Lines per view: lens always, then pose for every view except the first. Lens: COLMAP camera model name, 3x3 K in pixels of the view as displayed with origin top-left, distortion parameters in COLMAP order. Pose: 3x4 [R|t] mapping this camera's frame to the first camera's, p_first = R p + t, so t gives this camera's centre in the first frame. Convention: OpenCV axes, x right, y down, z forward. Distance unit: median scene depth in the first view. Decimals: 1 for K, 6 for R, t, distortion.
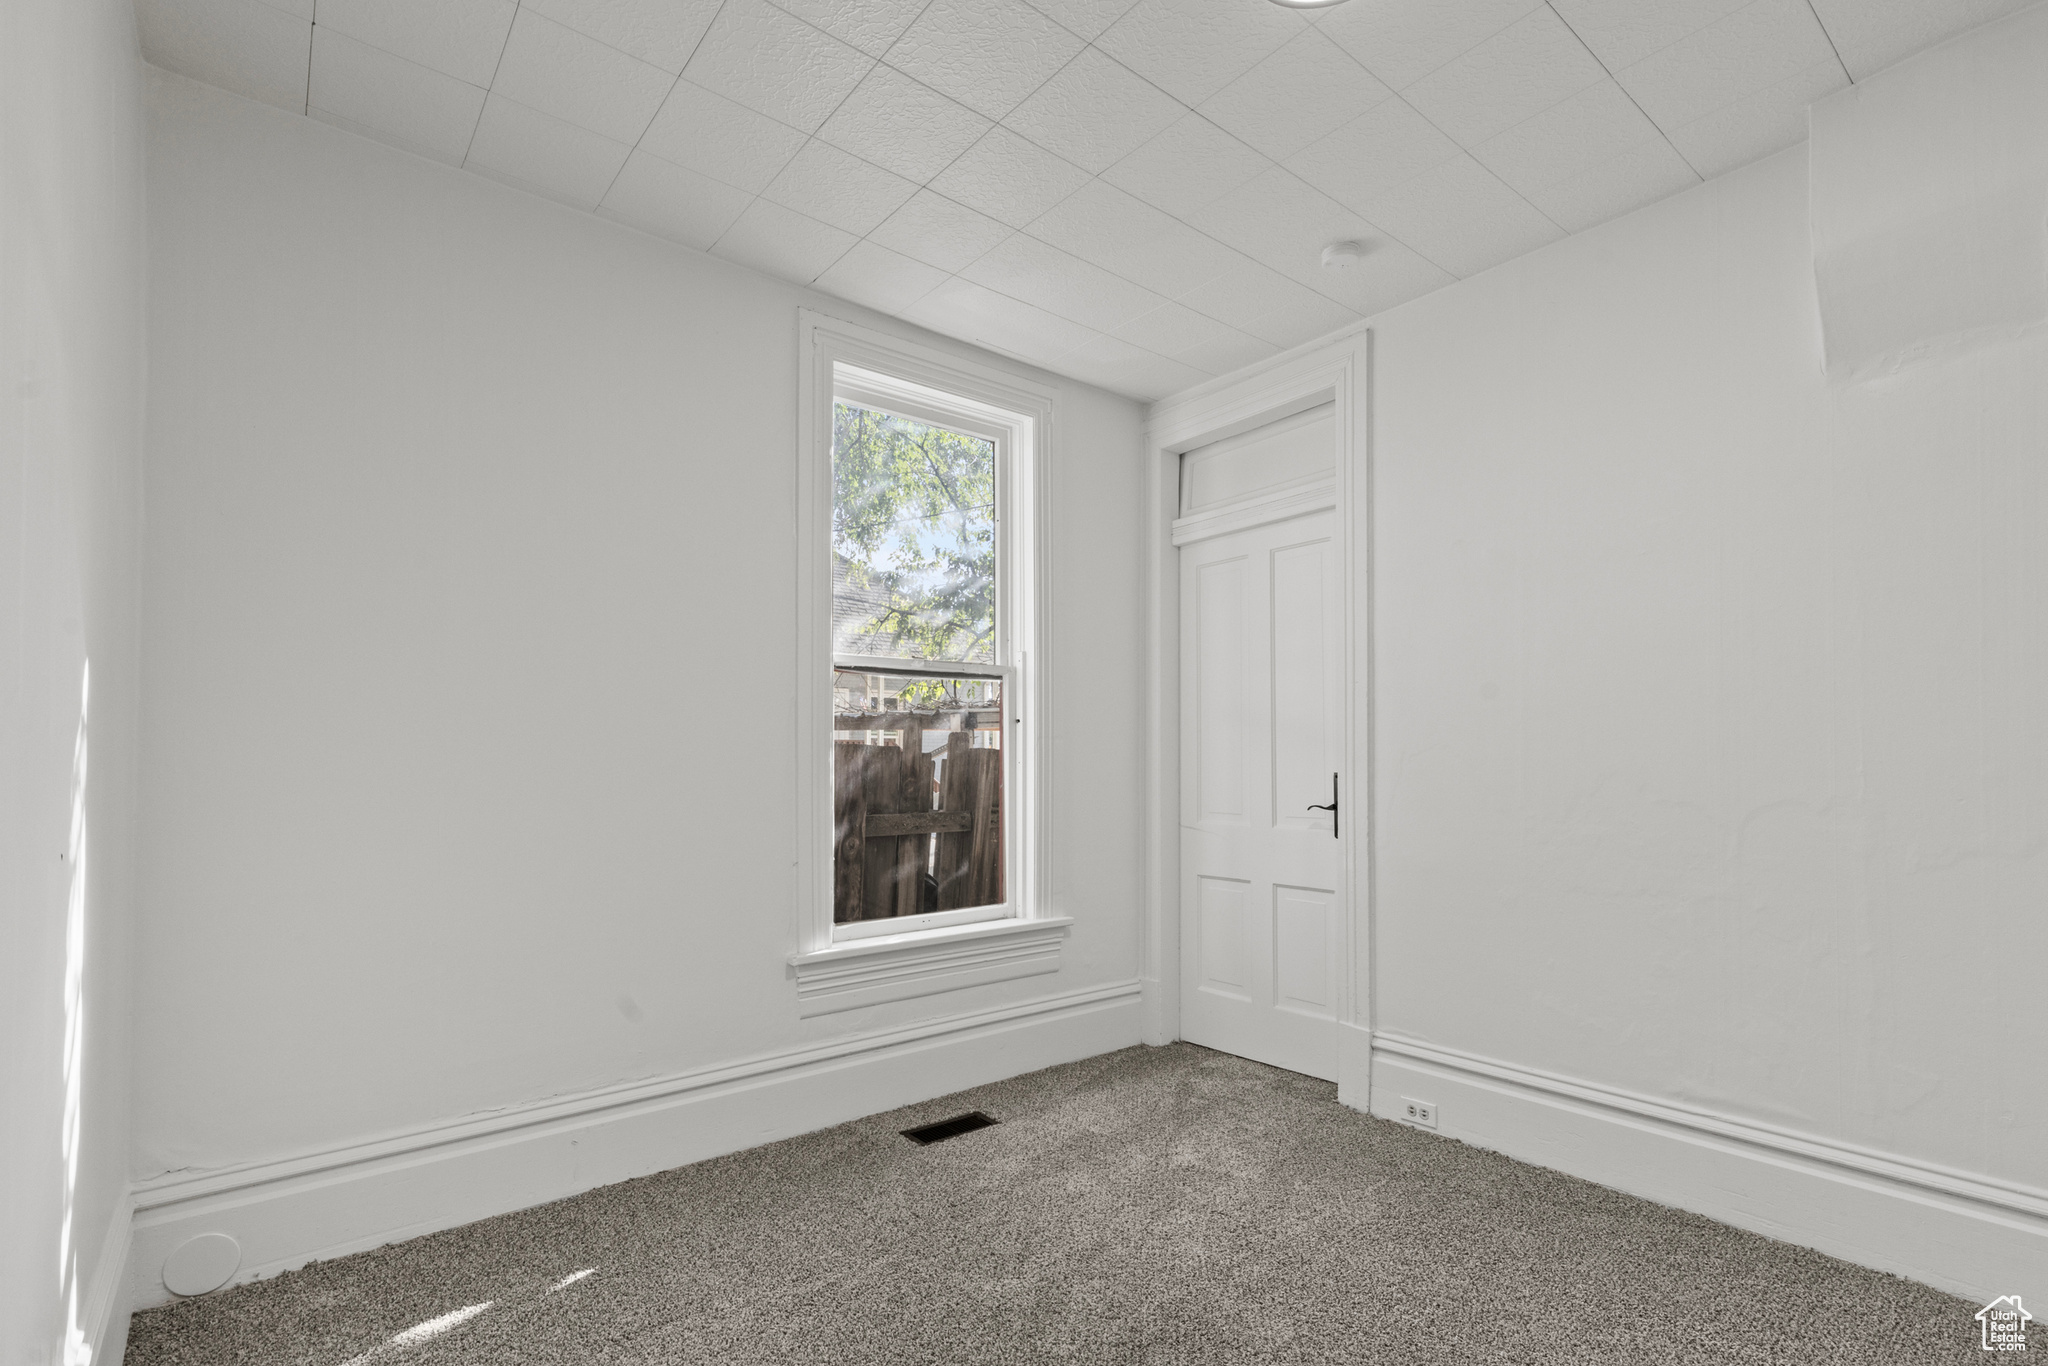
lens RADIAL K [[958.3, 0, 1008.2], [0, 958.3, 745.8], [0, 0, 1]] dist [0.003233, -0.000440]
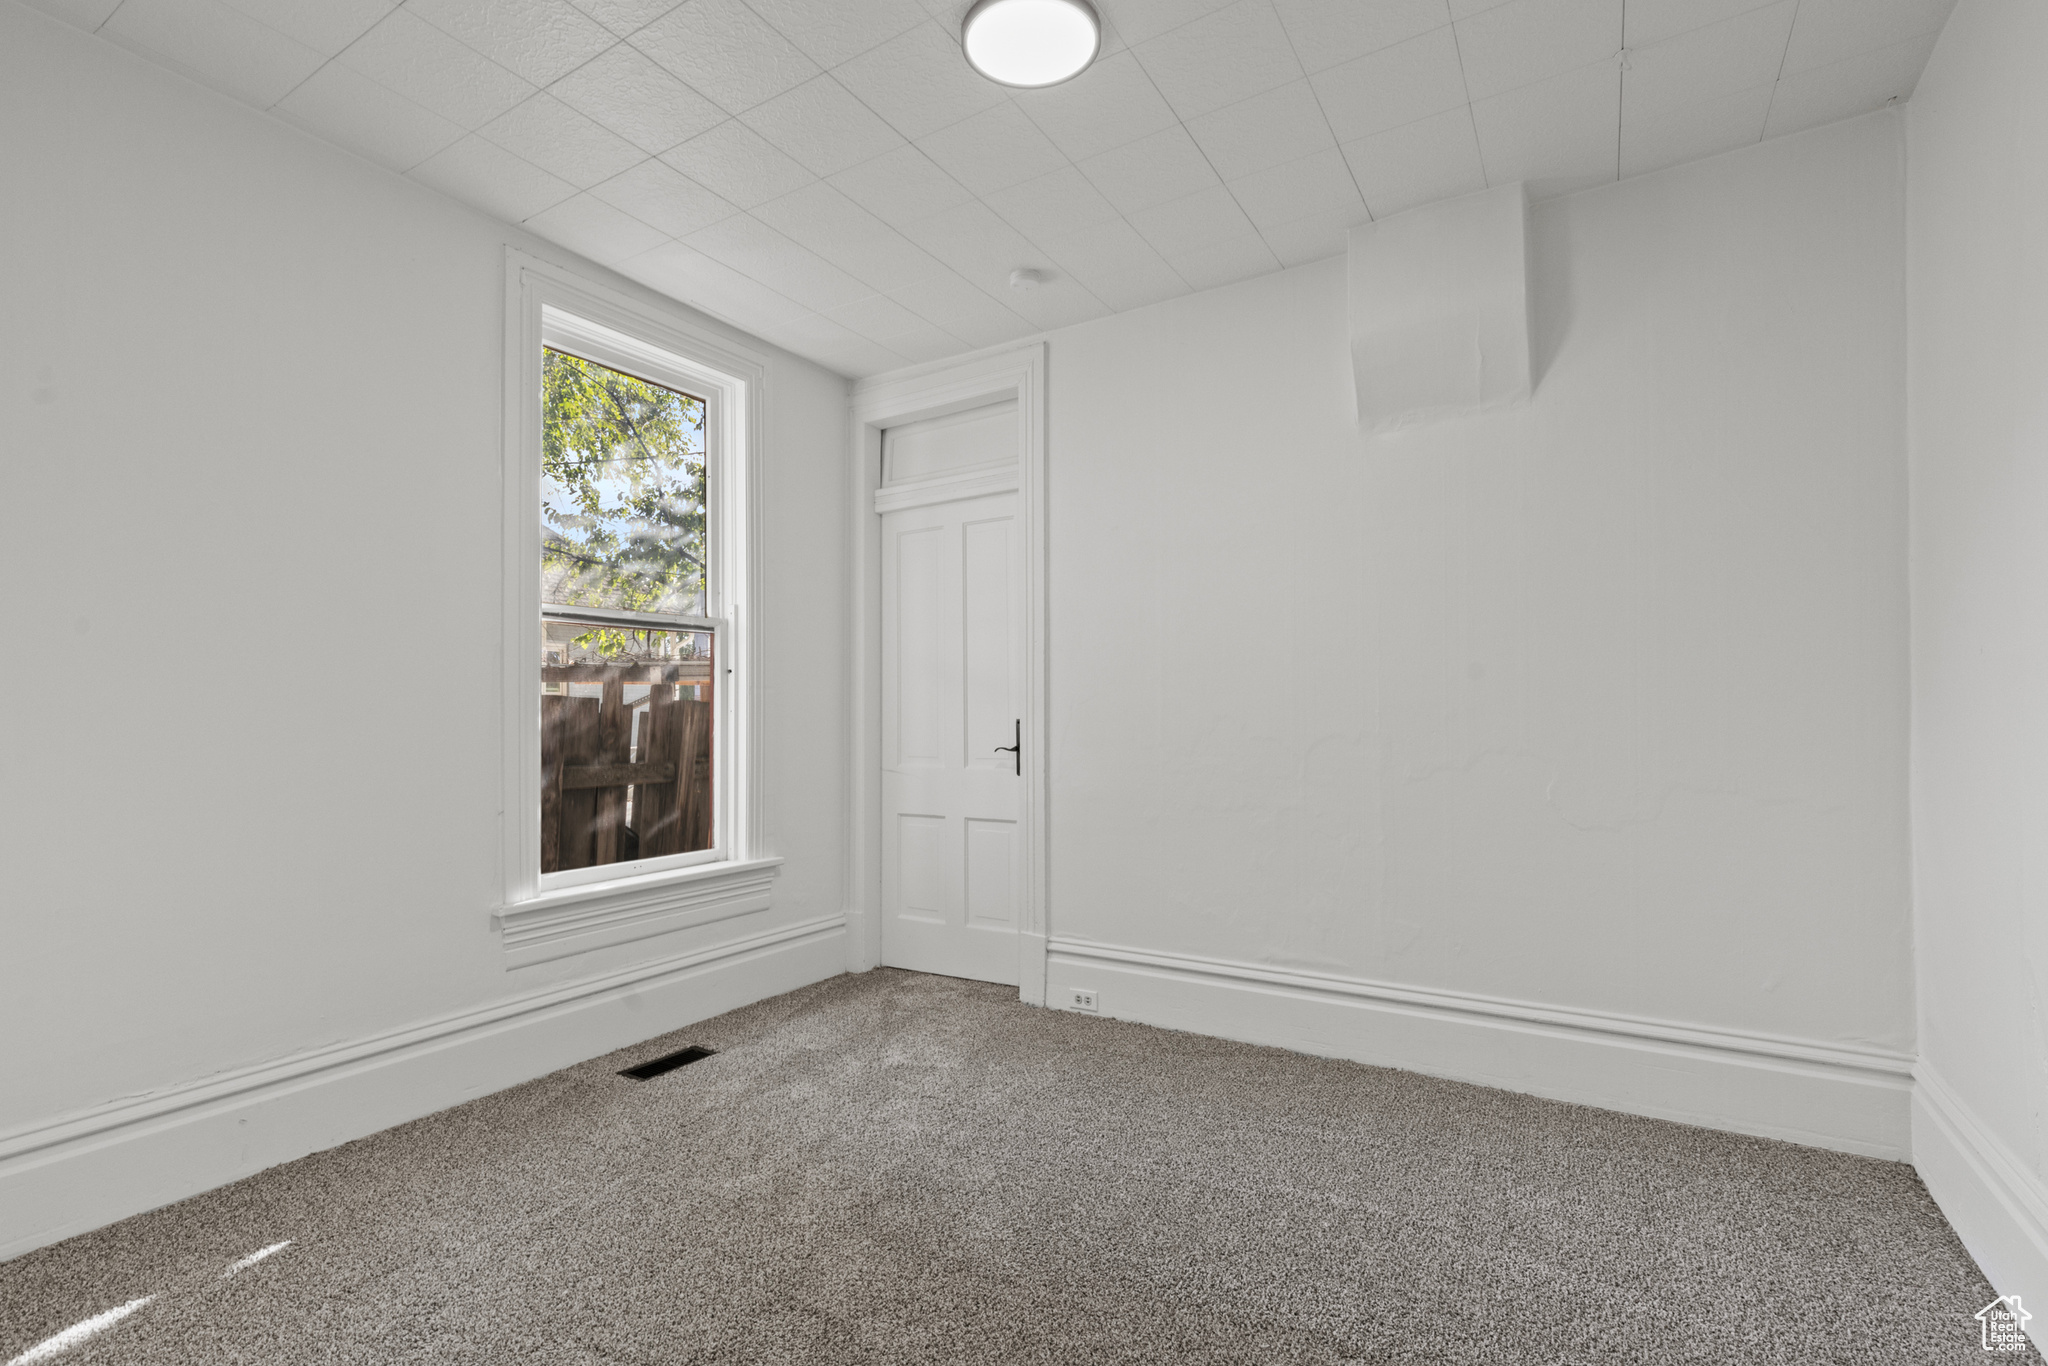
lens RADIAL K [[938.5, 0, 1015.0], [0, 938.5, 705.1], [0, 0, 1]] dist [0.003589, 0.000196]
pose [[0.941739, 0.000865, 0.336344, -0.051670], [-0.001306, 0.999999, 0.001084, 0.011663], [-0.336342, -0.001460, 0.941739, -0.082289]]
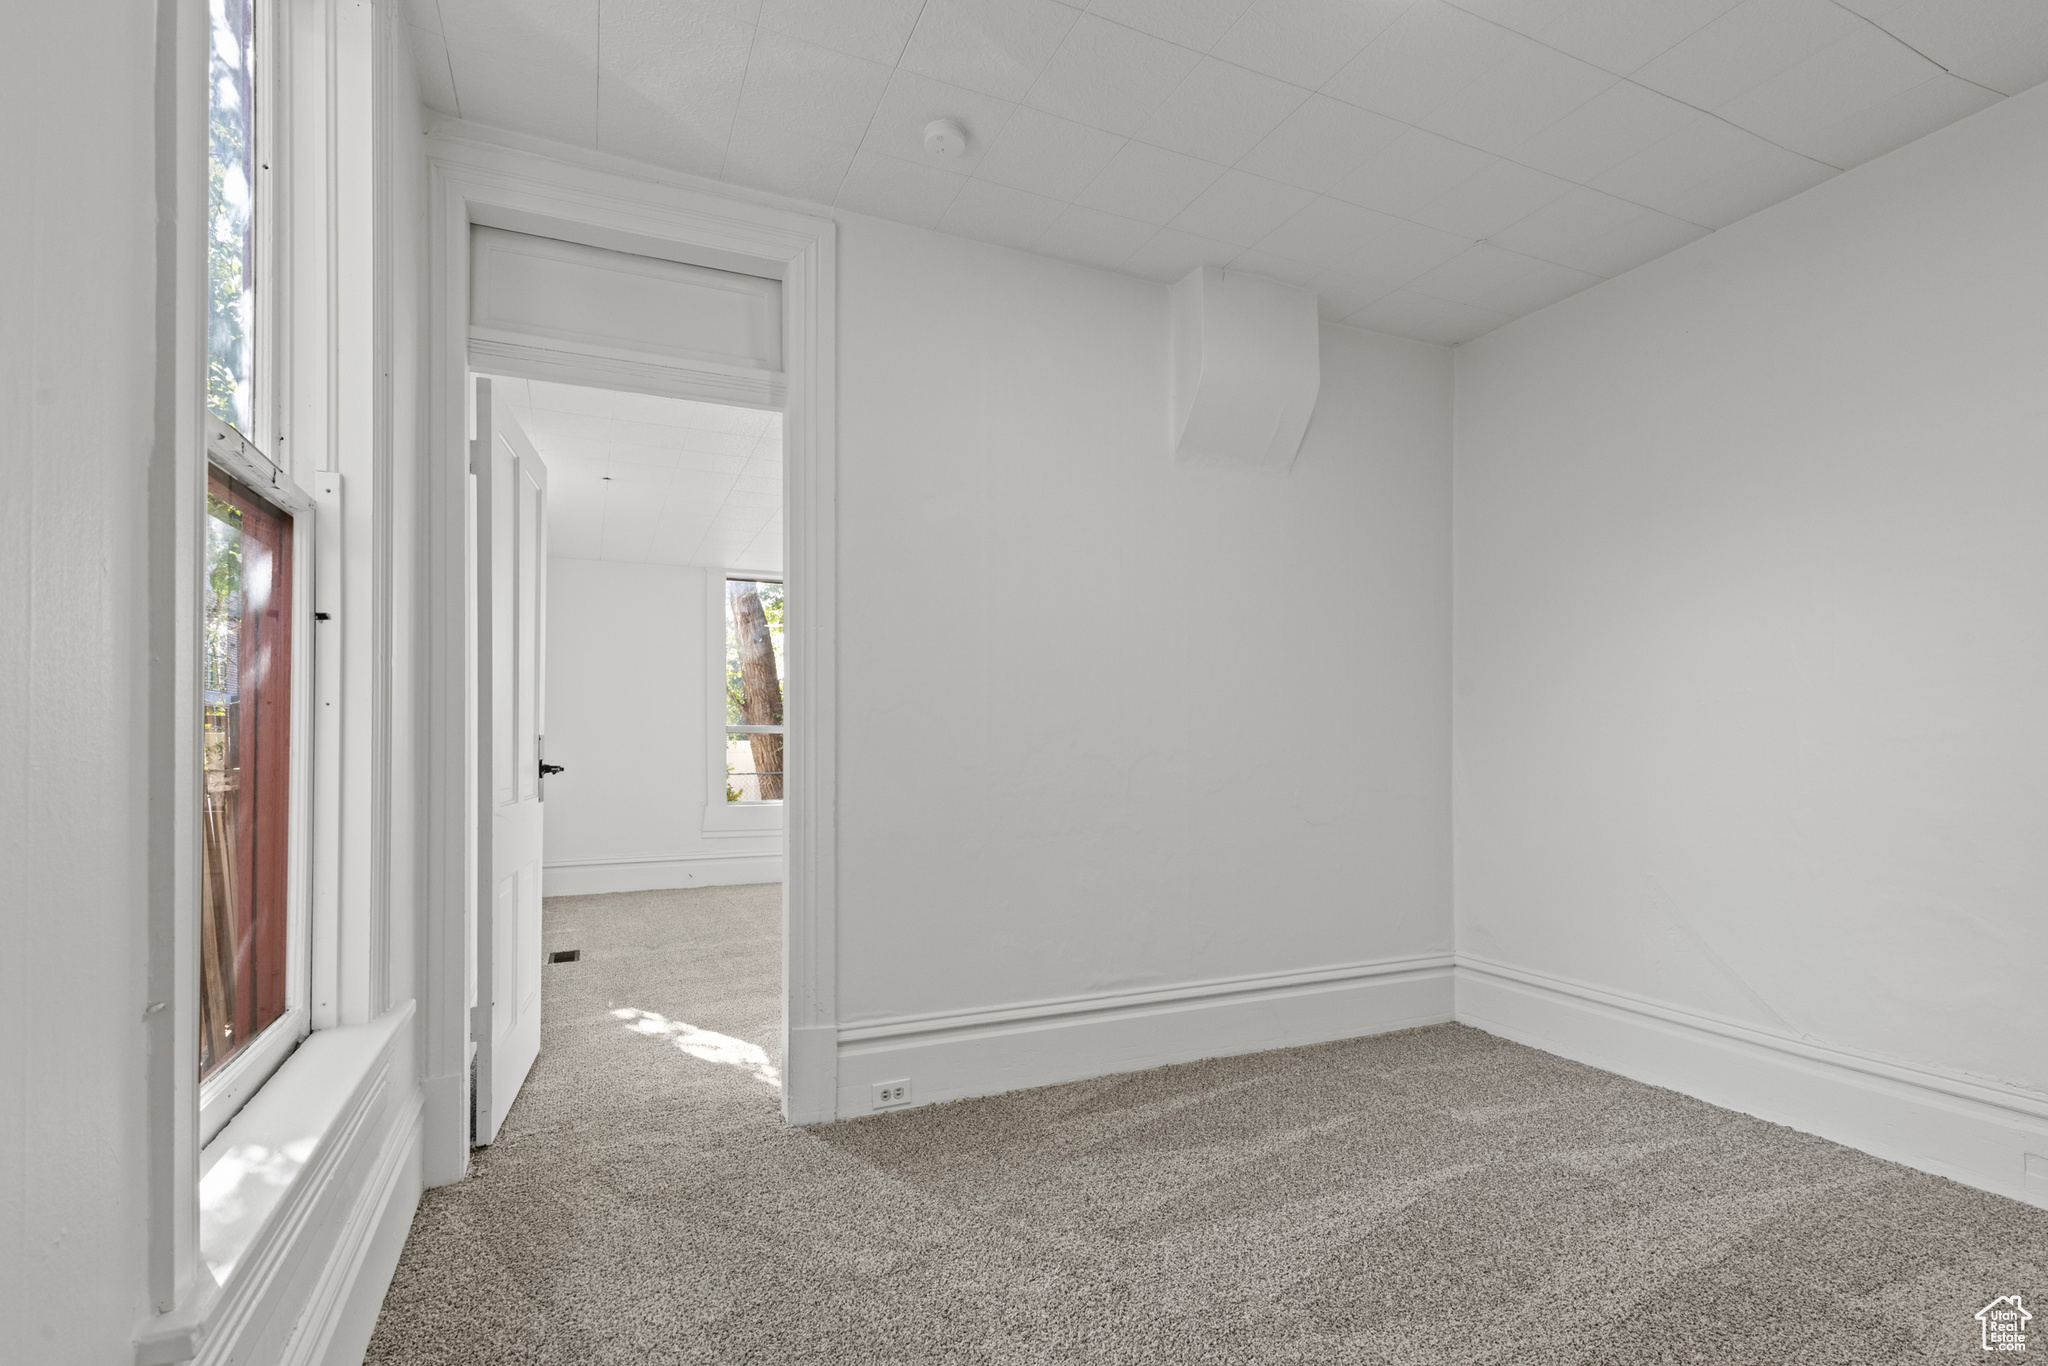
lens RADIAL K [[941.2, 0, 1011.0], [0, 941.2, 743.2], [0, 0, 1]] dist [0.000981, 0.000045]
pose [[0.248055, 0.002362, 0.968743, -0.453348], [-0.020435, 0.999787, 0.002795, 0.035907], [-0.968530, -0.020489, 0.248051, 0.692895]]
